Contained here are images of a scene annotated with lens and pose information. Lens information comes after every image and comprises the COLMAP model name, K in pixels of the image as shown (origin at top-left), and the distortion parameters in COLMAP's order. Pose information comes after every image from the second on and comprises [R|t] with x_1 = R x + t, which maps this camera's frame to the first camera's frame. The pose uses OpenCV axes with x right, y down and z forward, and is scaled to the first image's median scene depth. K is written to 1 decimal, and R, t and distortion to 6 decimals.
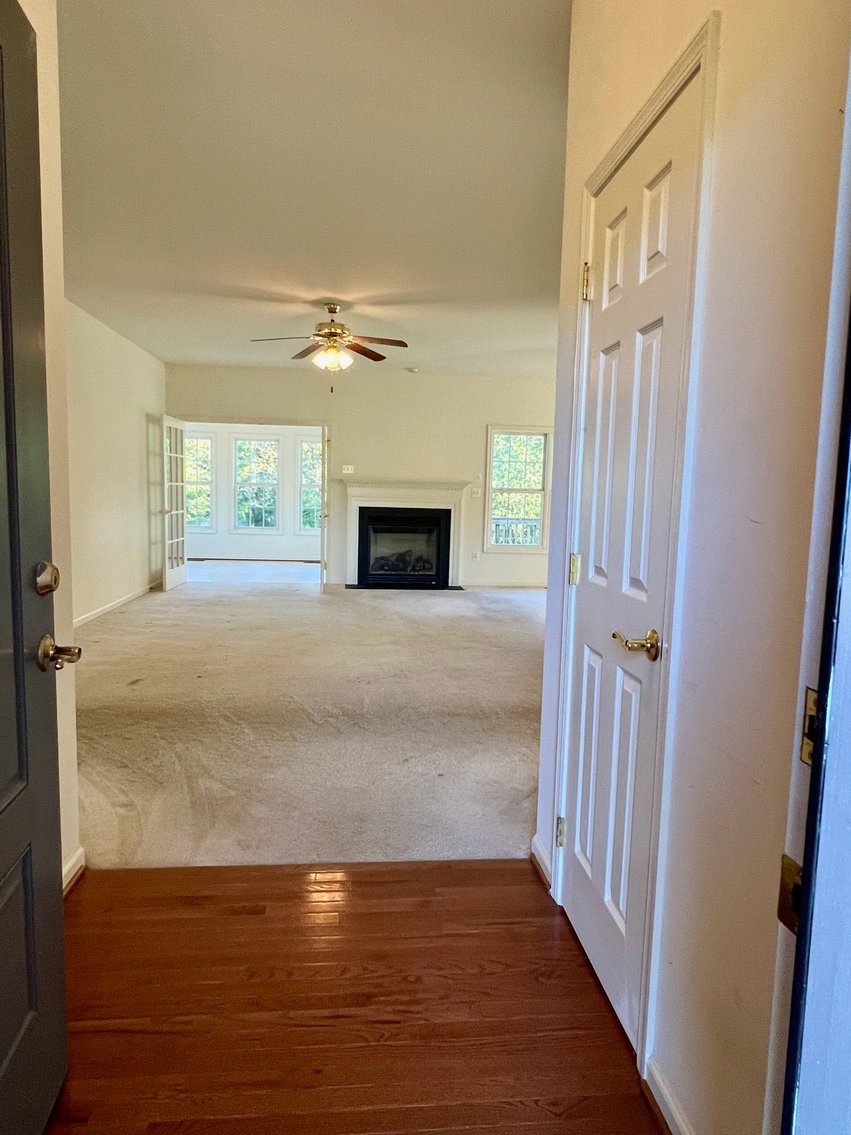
lens RADIAL K [[711.4, 0, 422.3], [0, 711.4, 569.0], [0, 0, 1]] dist [0.009340, 0.001902]
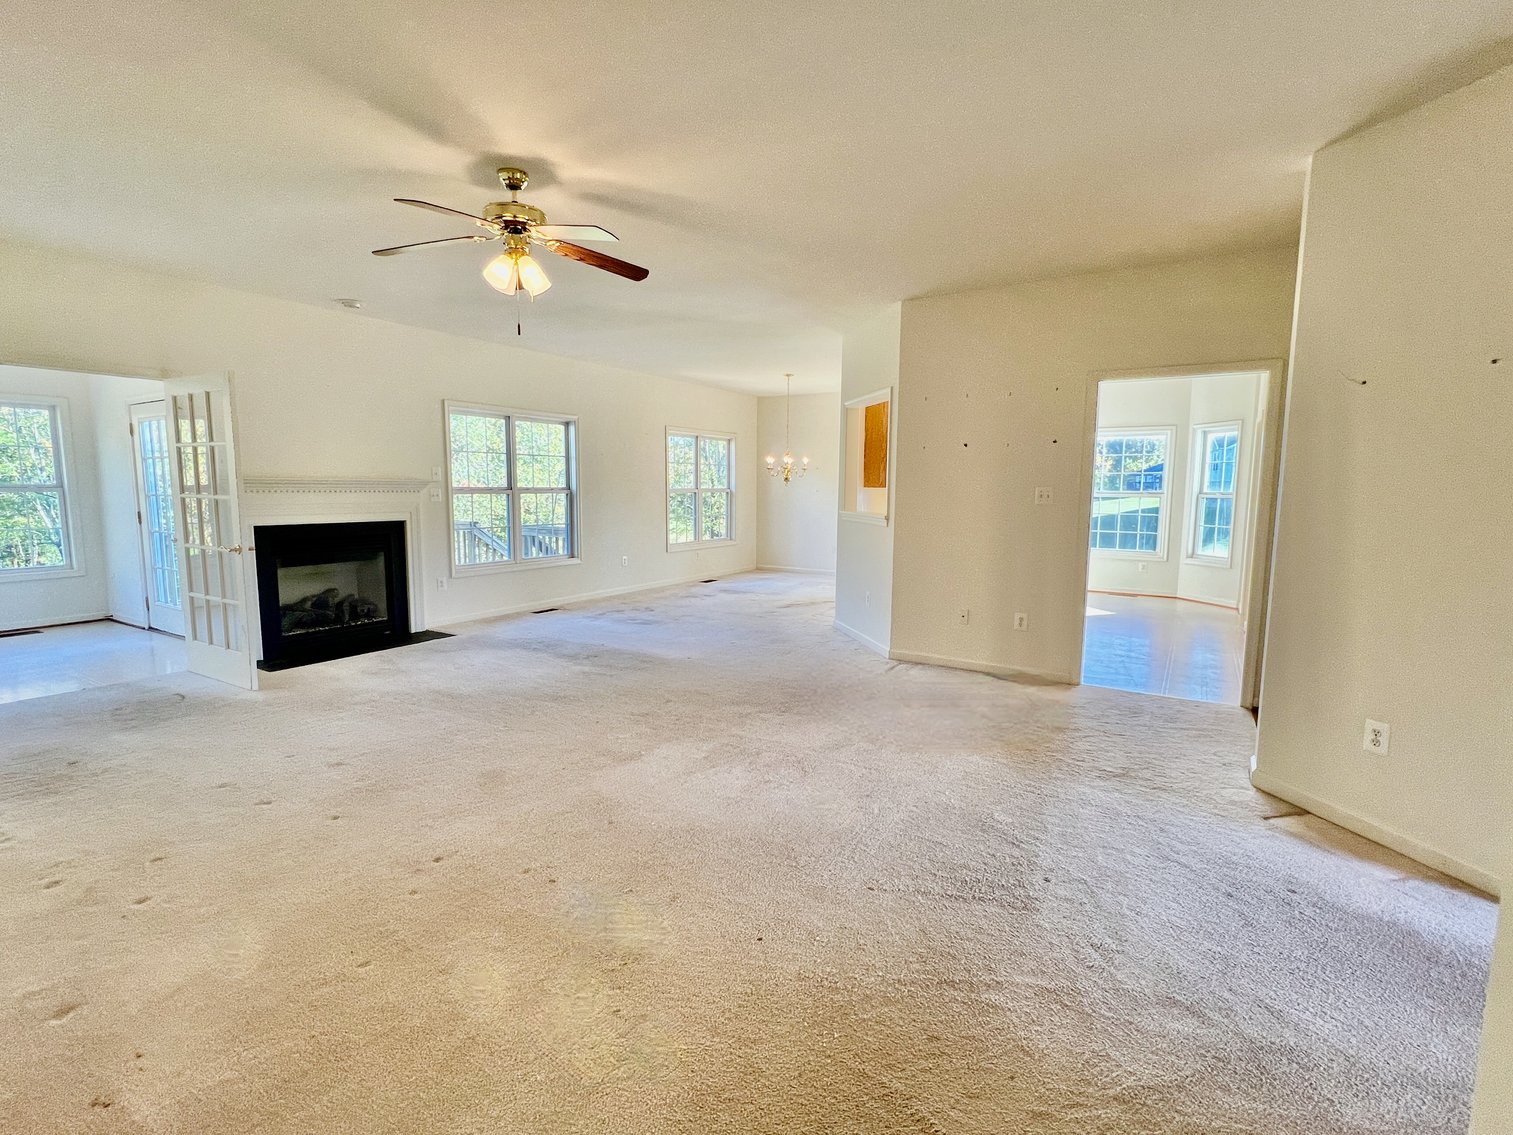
lens RADIAL K [[709.2, 0, 754.4], [0, 709.2, 568.6], [0, 0, 1]] dist [-0.000561, -0.001304]
pose [[0.609424, -0.113902, 0.784620, -0.296915], [0.095854, 0.992953, 0.069694, -0.054716], [-0.787029, 0.032736, 0.616047, 0.326302]]
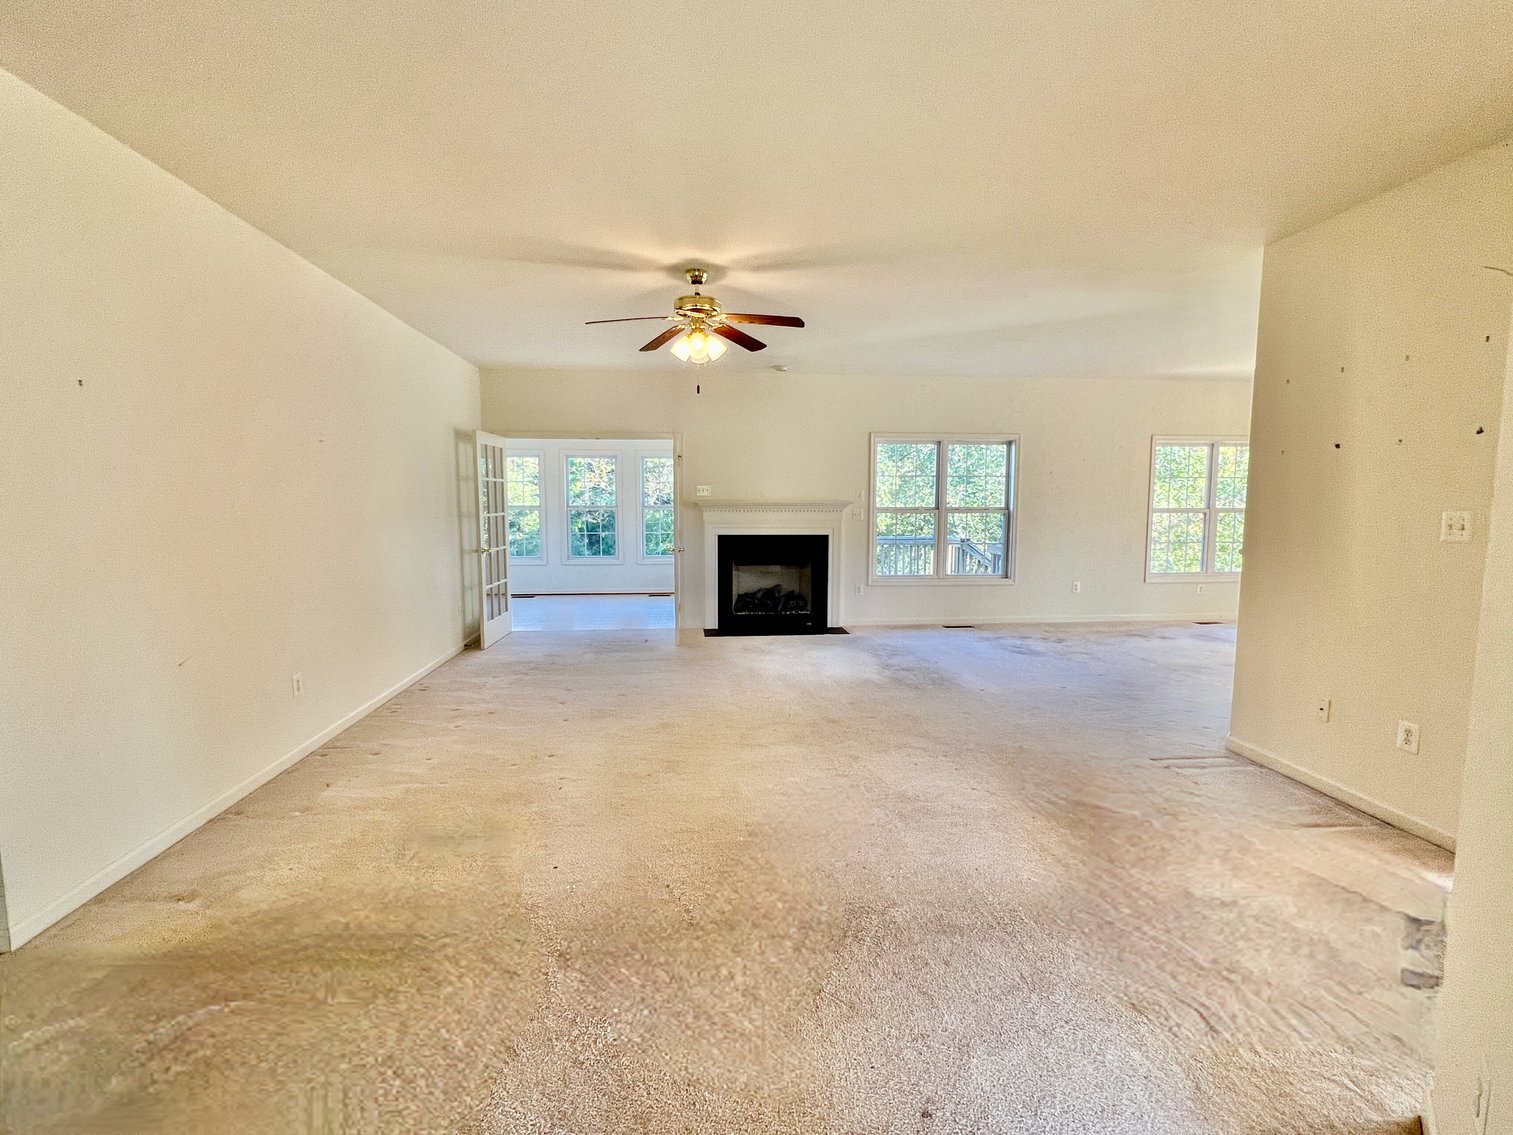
lens RADIAL K [[709.2, 0, 758.7], [0, 709.2, 567.8], [0, 0, 1]] dist [-0.000561, -0.001304]
pose [[0.999655, -0.025952, 0.003958, -0.045899], [0.026004, 0.999569, -0.013613, -0.037087], [-0.003603, 0.013711, 0.999900, 0.176930]]
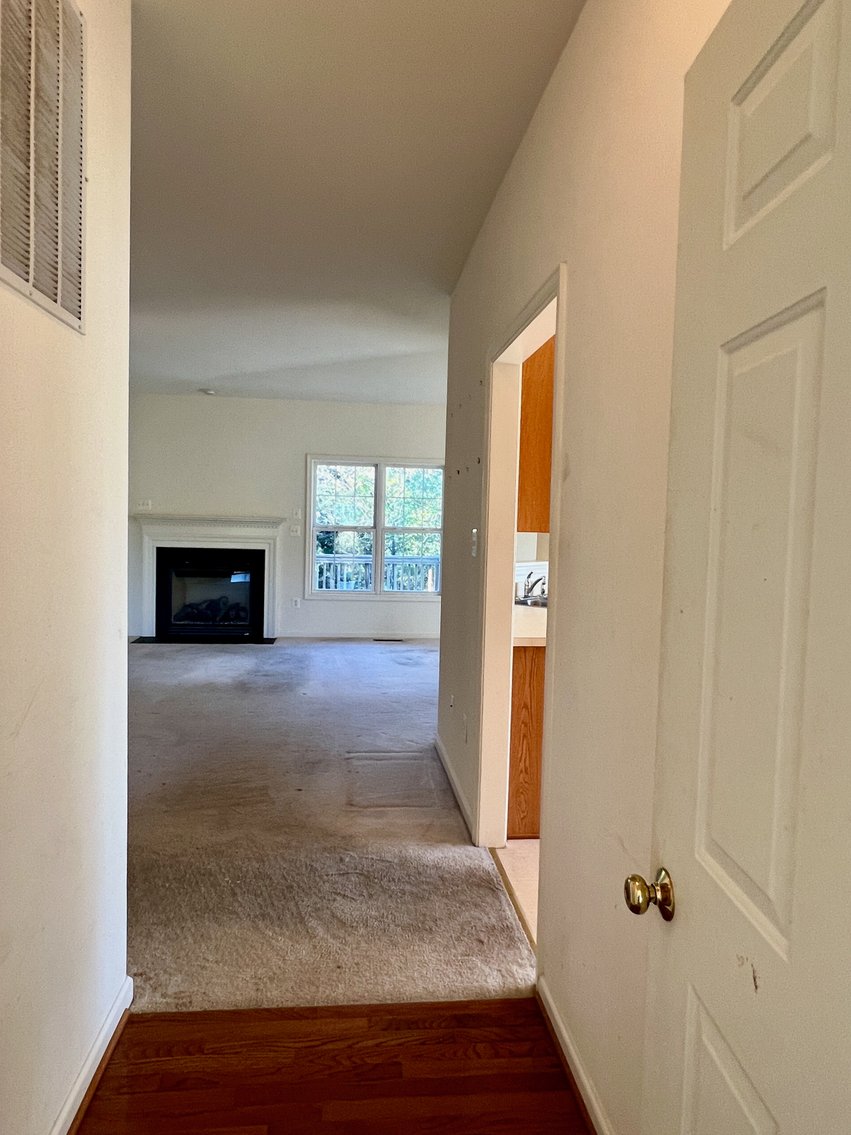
lens RADIAL K [[711.4, 0, 420.4], [0, 711.4, 561.7], [0, 0, 1]] dist [0.009340, 0.001902]
pose [[0.999959, -0.002010, 0.008814, 0.226078], [0.002488, 0.998509, -0.054536, -0.021568], [-0.008692, 0.054555, 0.998473, 0.129785]]
